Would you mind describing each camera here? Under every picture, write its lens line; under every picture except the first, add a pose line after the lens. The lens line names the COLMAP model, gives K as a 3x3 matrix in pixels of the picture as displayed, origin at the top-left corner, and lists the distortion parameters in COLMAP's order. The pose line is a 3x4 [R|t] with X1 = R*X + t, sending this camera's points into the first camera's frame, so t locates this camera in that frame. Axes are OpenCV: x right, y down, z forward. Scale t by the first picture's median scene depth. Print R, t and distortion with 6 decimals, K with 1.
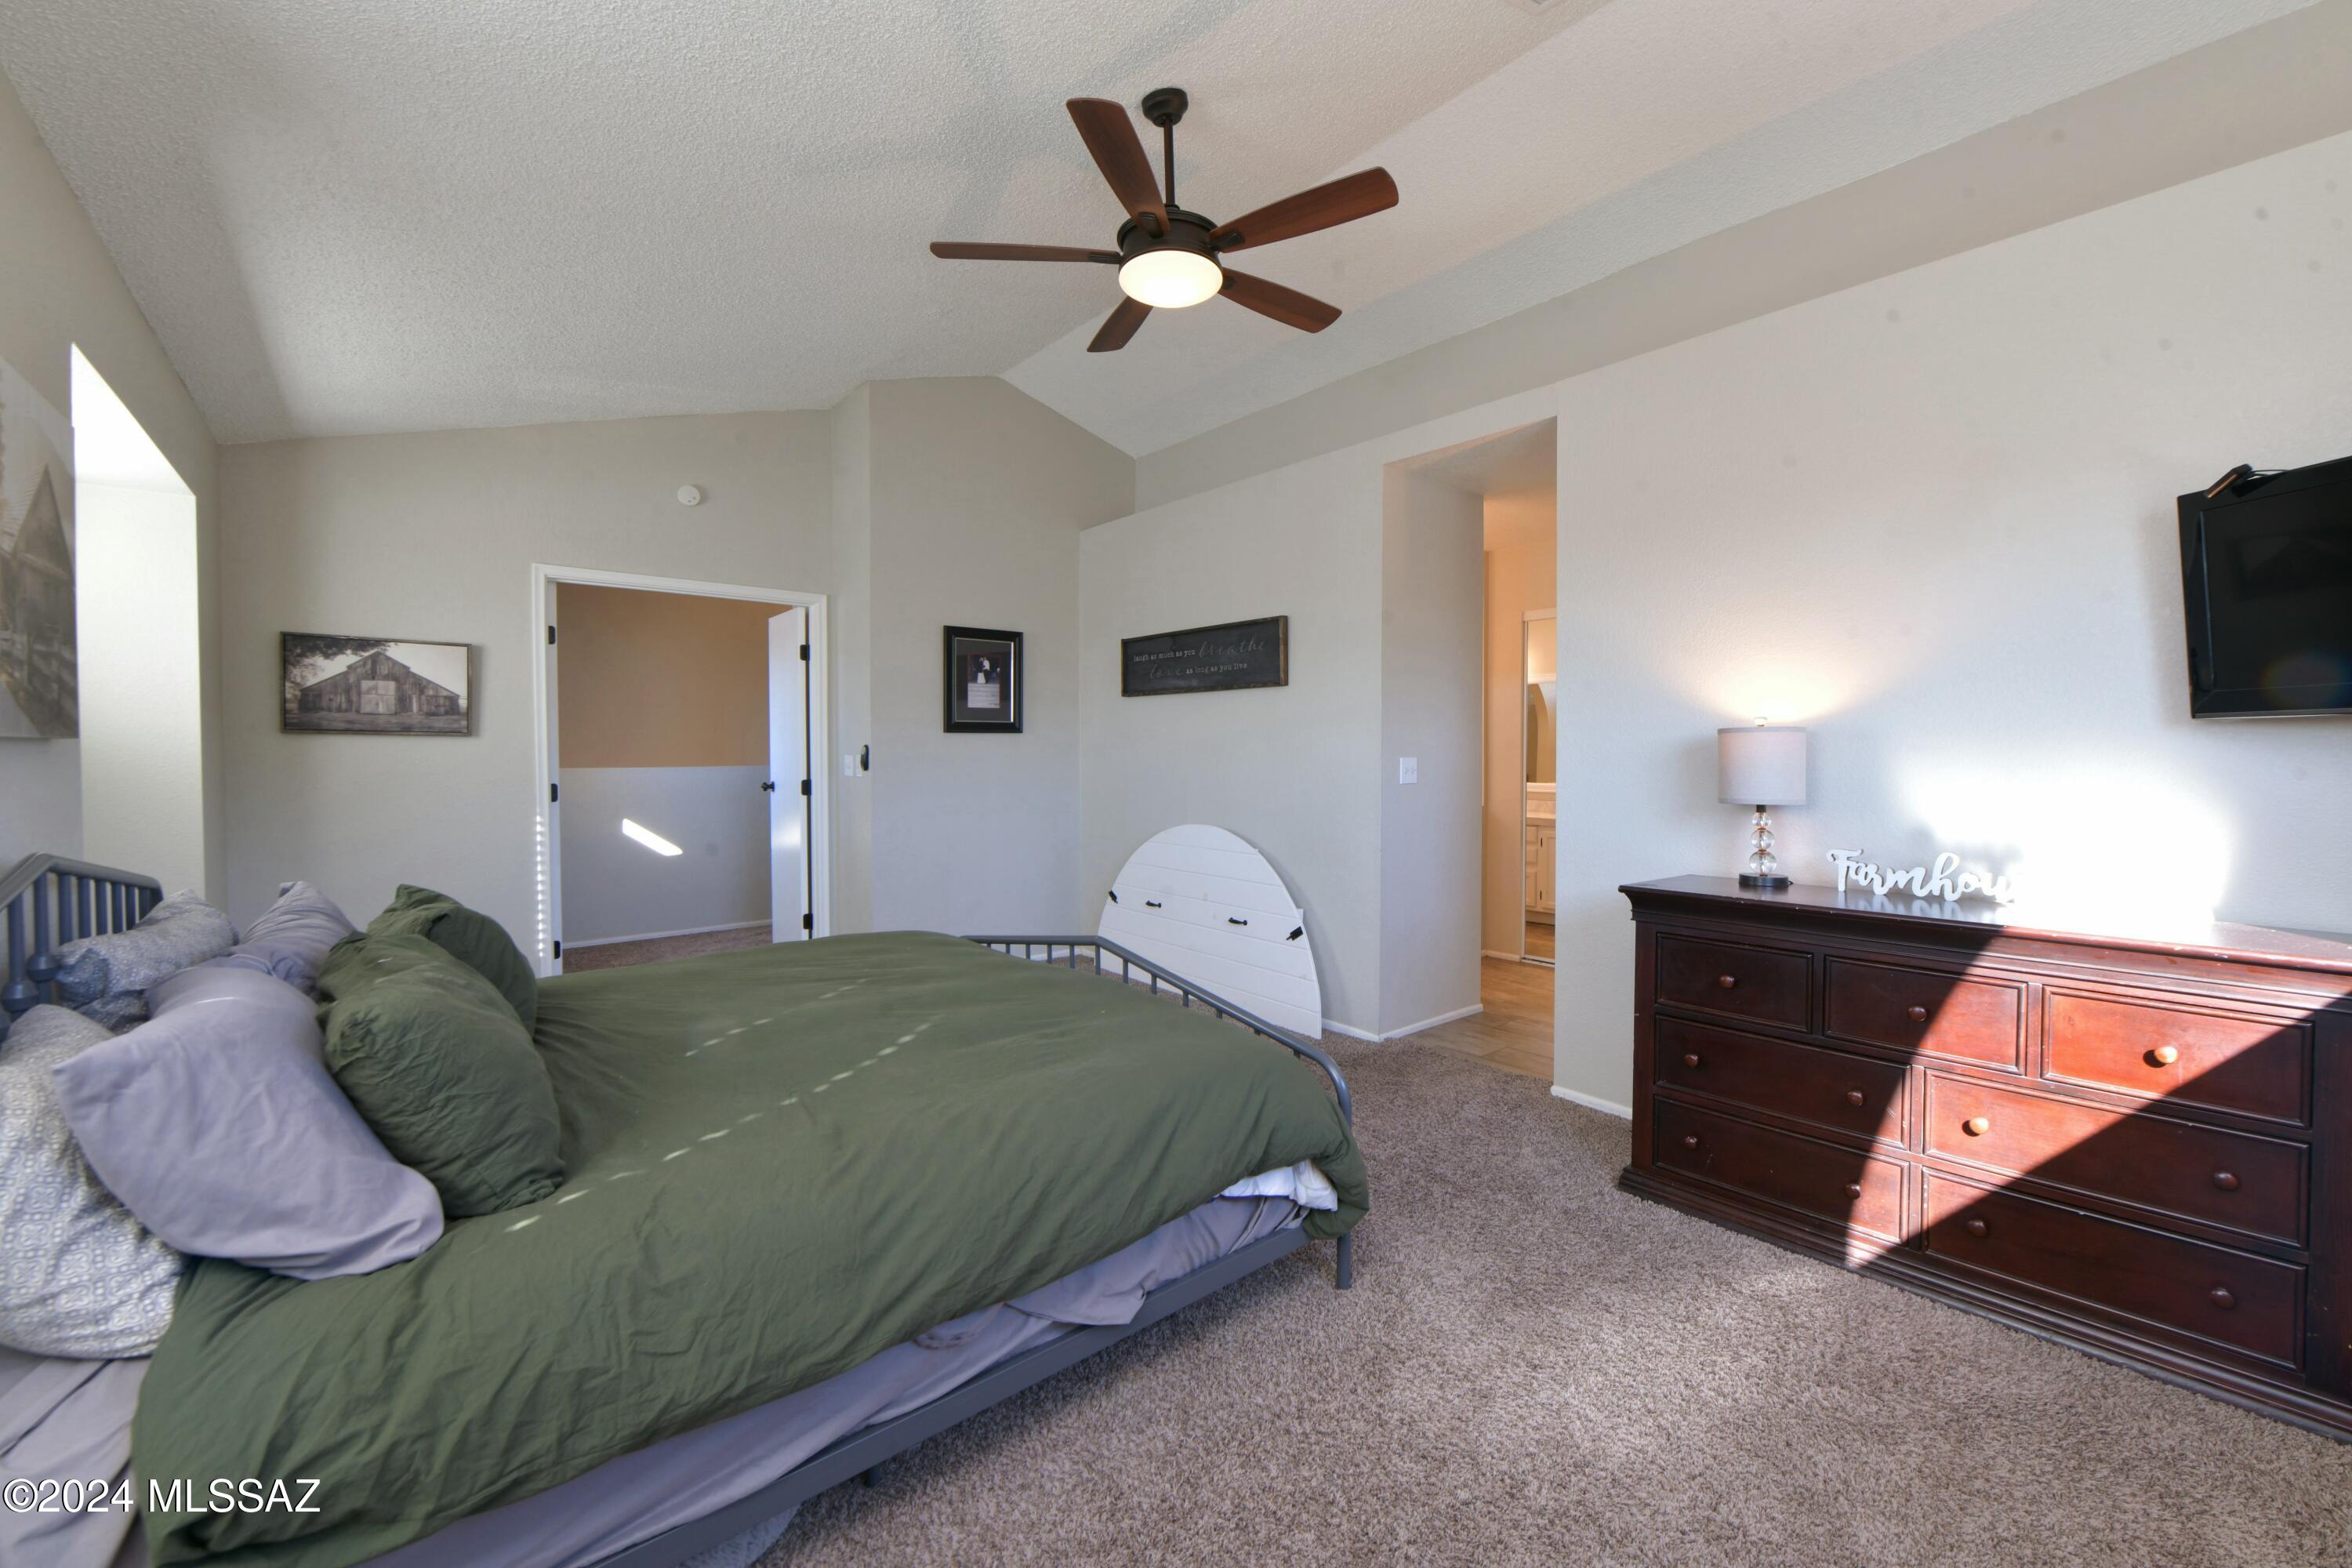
lens RADIAL K [[934.3, 0, 1179.8], [0, 934.3, 770.7], [0, 0, 1]] dist [-0.006777, 0.000615]
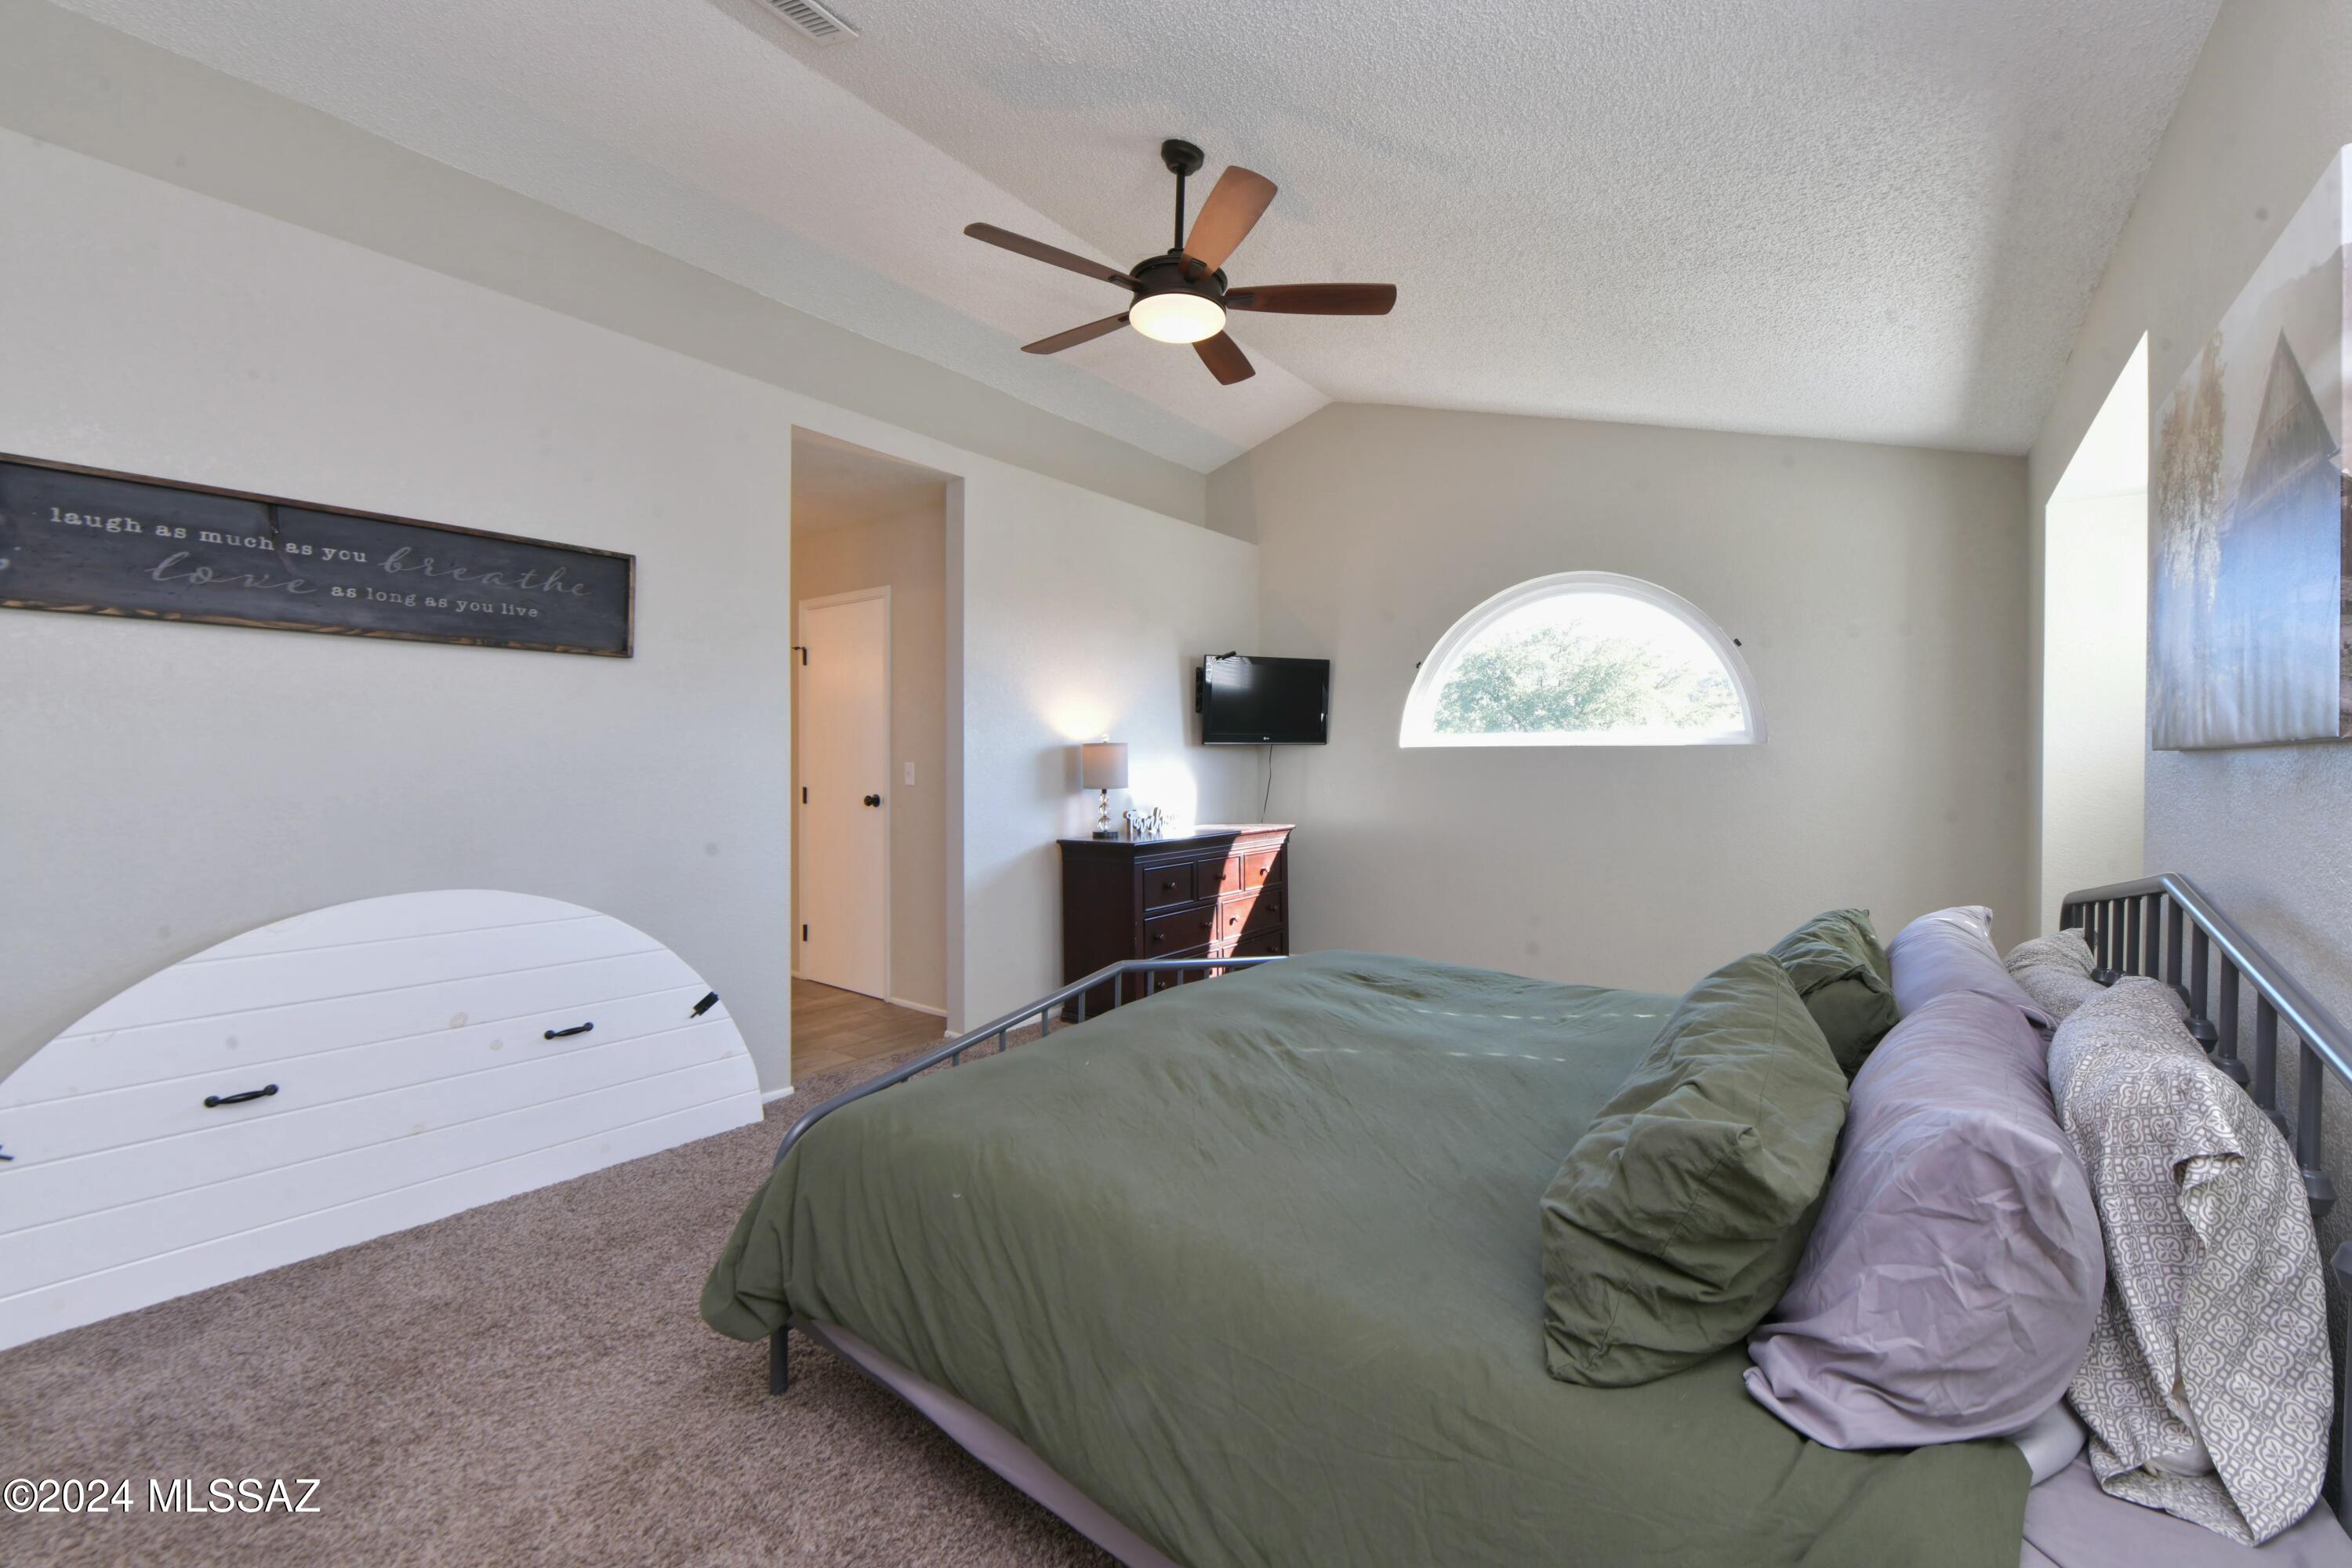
lens RADIAL K [[934.3, 0, 1181.2], [0, 934.3, 776.9], [0, 0, 1]] dist [-0.006777, 0.000615]
pose [[-0.203449, -0.014976, 0.978971, -0.742456], [0.023671, 0.999516, 0.020209, -0.010214], [-0.978799, 0.027284, -0.202996, 0.873400]]
